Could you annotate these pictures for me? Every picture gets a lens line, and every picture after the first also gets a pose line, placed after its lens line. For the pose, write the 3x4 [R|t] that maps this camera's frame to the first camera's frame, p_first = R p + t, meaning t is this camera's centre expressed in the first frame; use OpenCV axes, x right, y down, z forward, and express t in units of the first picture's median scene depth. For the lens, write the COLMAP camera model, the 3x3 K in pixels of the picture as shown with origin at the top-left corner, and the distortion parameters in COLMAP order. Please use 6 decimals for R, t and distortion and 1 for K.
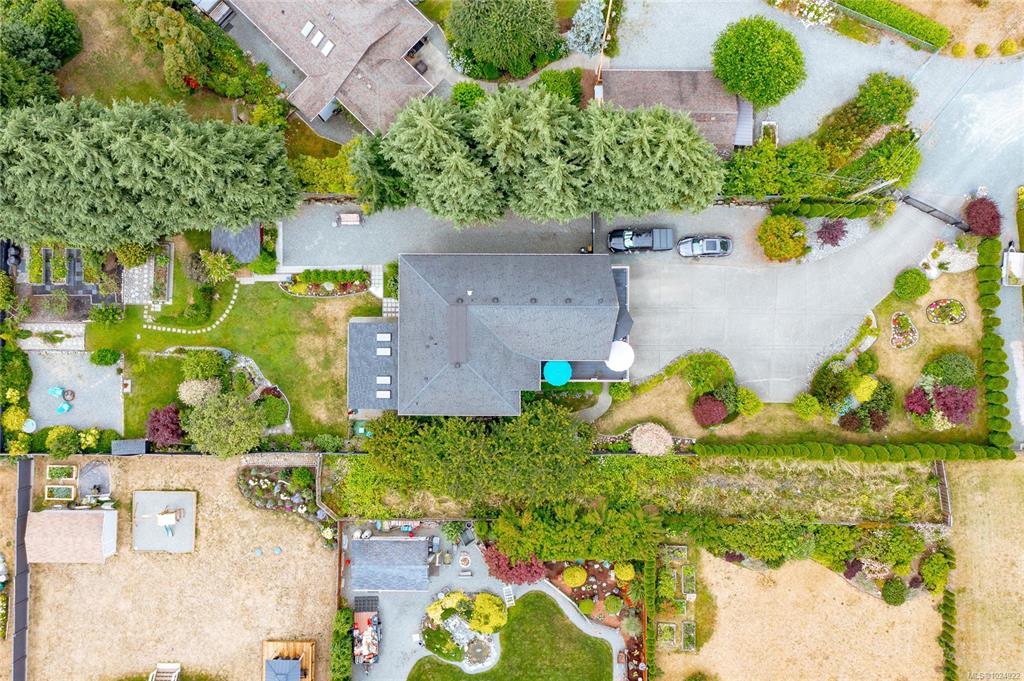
lens RADIAL K [[840.8, 0, 498.7], [0, 840.8, 308.2], [0, 0, 1]] dist [-0.007320, -0.005601]
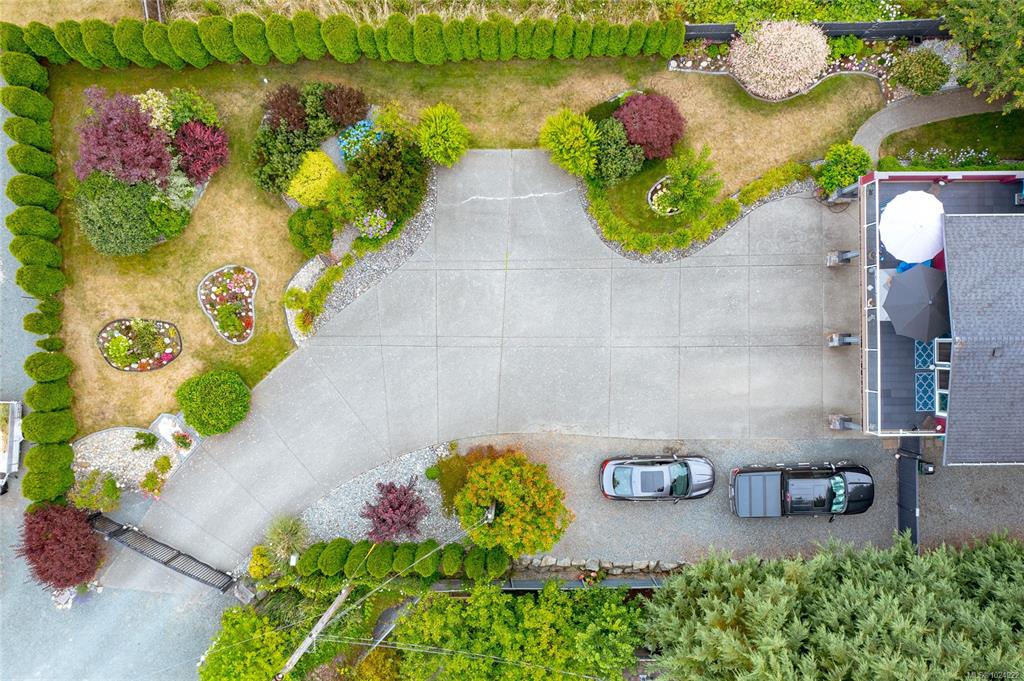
lens RADIAL K [[830.1, 0, 511.5], [0, 830.1, 364.5], [0, 0, 1]] dist [0.001740, 0.001812]
pose [[-0.999885, 0.010748, 0.010712, 0.322462], [-0.010624, -0.999877, 0.011566, -0.014703], [0.010835, 0.011451, 0.999876, 0.539308]]
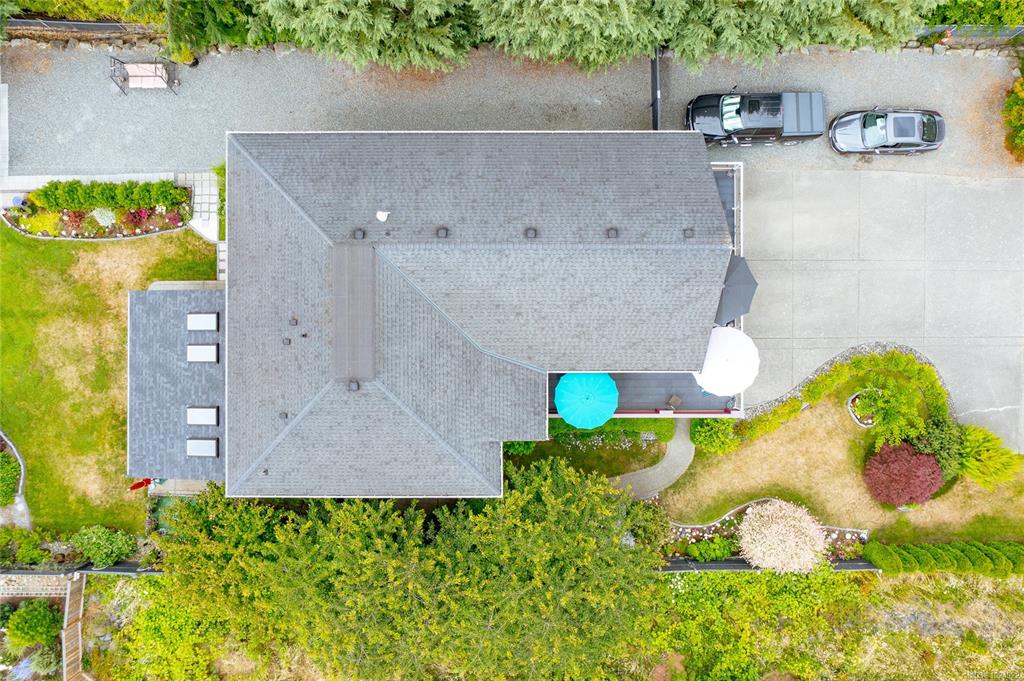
lens RADIAL K [[840.8, 0, 498.7], [0, 840.8, 308.2], [0, 0, 1]] dist [-0.007320, -0.005601]
pose [[0.999990, -0.004402, 0.001057, 0.022121], [0.004399, 0.999988, 0.002030, 0.025768], [-0.001066, -0.002025, 0.999997, 0.522157]]
